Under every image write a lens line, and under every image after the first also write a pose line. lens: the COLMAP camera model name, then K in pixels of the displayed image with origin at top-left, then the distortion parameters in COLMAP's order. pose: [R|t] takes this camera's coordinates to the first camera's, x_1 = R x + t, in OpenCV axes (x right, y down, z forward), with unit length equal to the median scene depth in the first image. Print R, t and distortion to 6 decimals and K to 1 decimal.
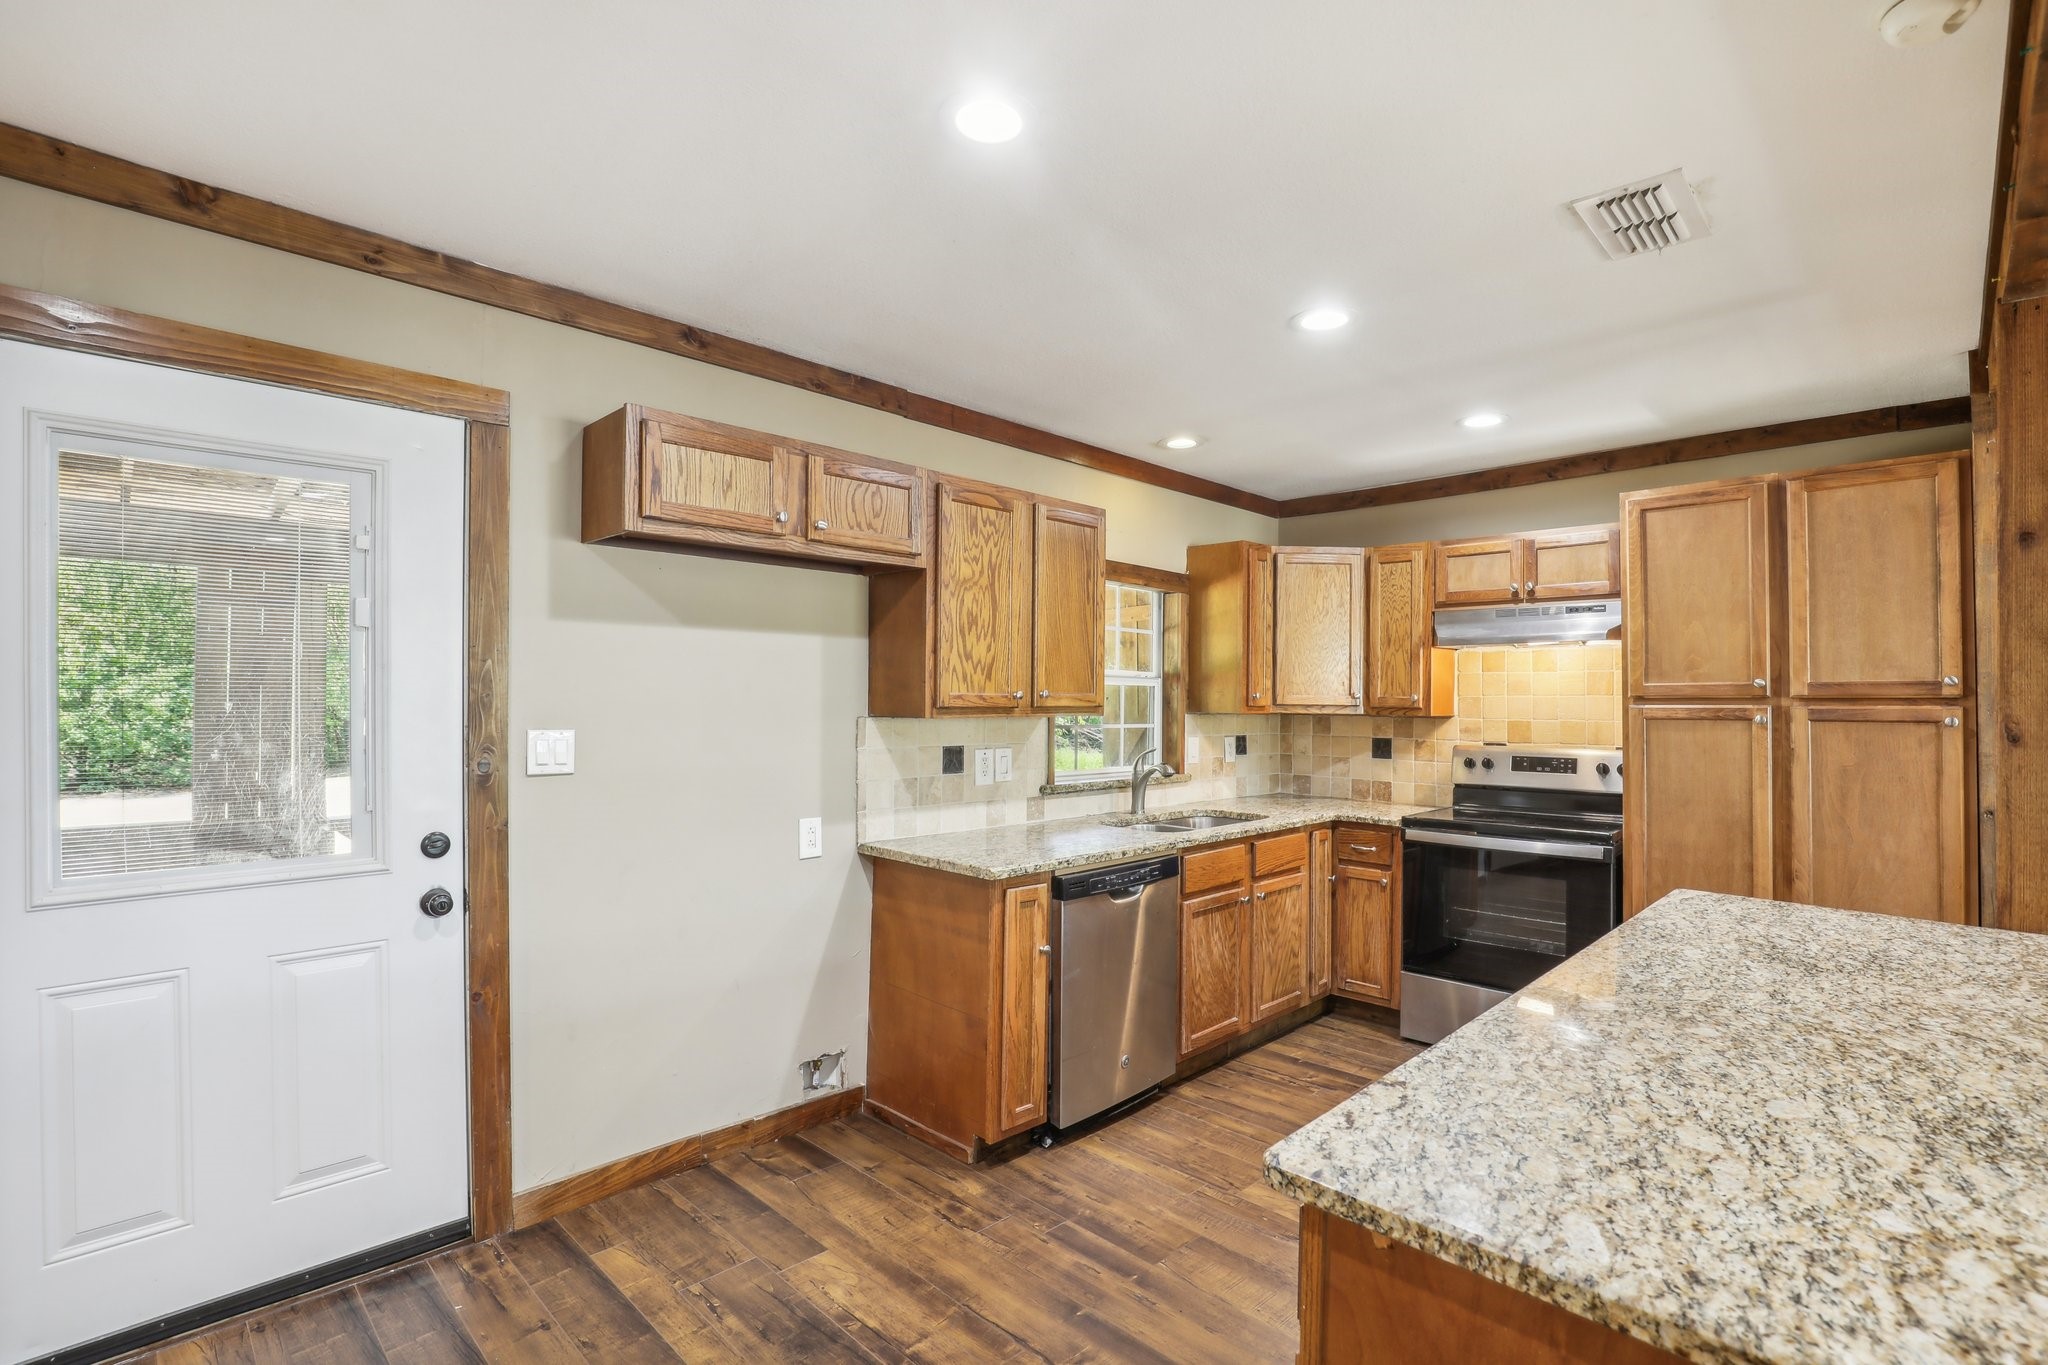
lens RADIAL K [[950.6, 0, 1028.2], [0, 950.6, 686.5], [0, 0, 1]] dist [-0.033369, 0.006506]
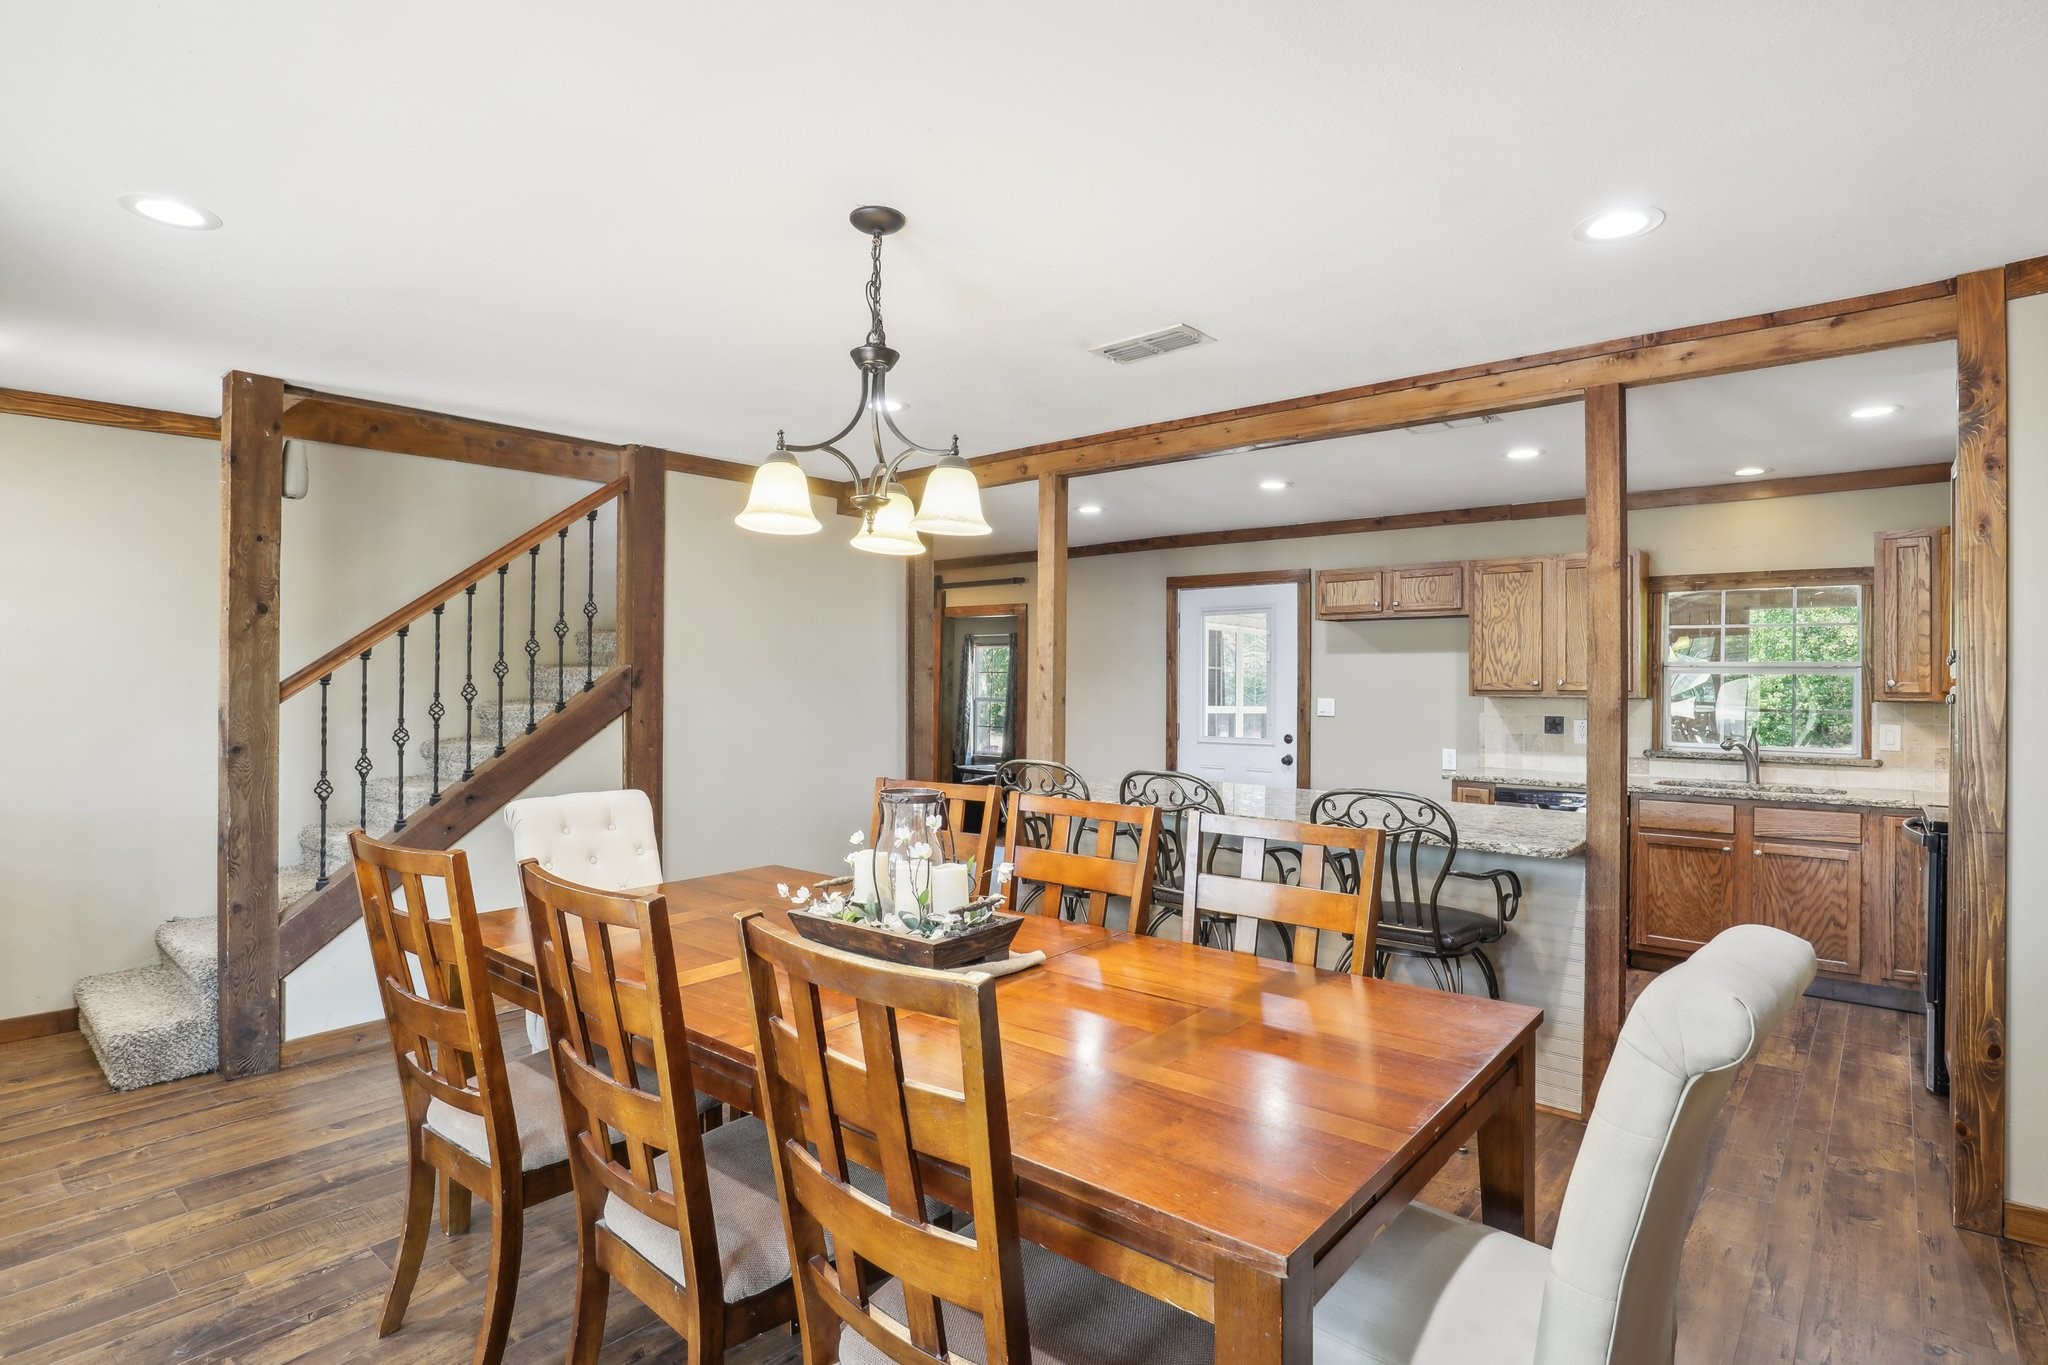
lens RADIAL K [[1022.6, 0, 981.3], [0, 1022.6, 677.1], [0, 0, 1]] dist [-0.022393, -0.000731]
pose [[0.034861, -0.016095, -0.999263, 1.656556], [0.002327, 0.999869, -0.016023, 0.023721], [0.999389, -0.001767, 0.034894, -0.007457]]
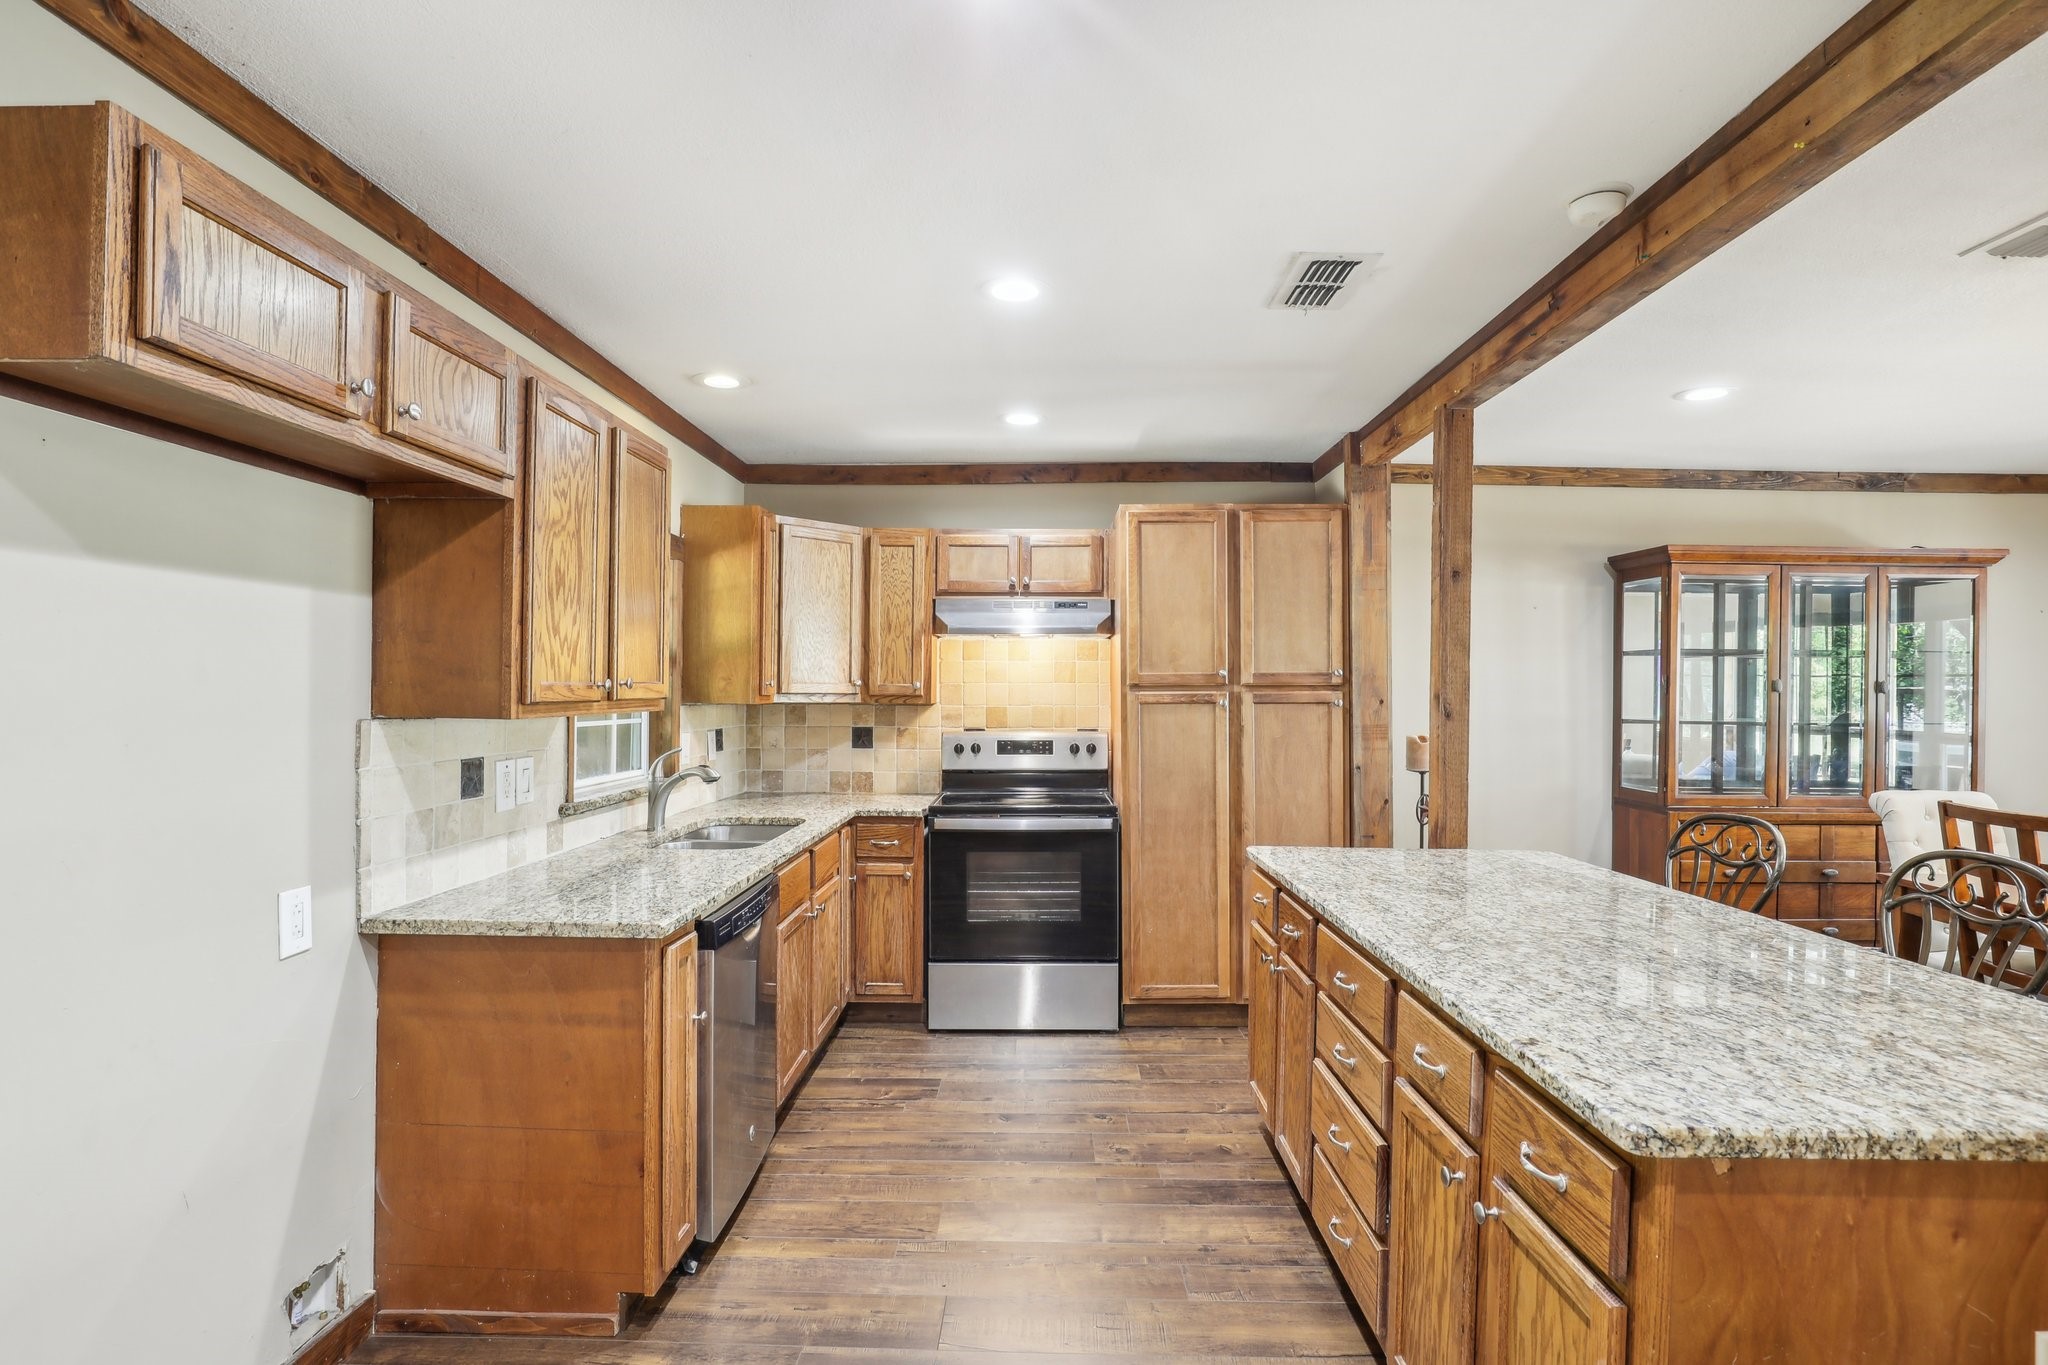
lens RADIAL K [[1014.5, 0, 1019.2], [0, 1014.5, 686.5], [0, 0, 1]] dist [-0.021951, 0.002516]
pose [[0.724670, -0.004116, 0.689084, -0.312432], [-0.007122, 0.999884, 0.013462, -0.002297], [-0.689060, -0.014663, 0.724556, 0.204969]]
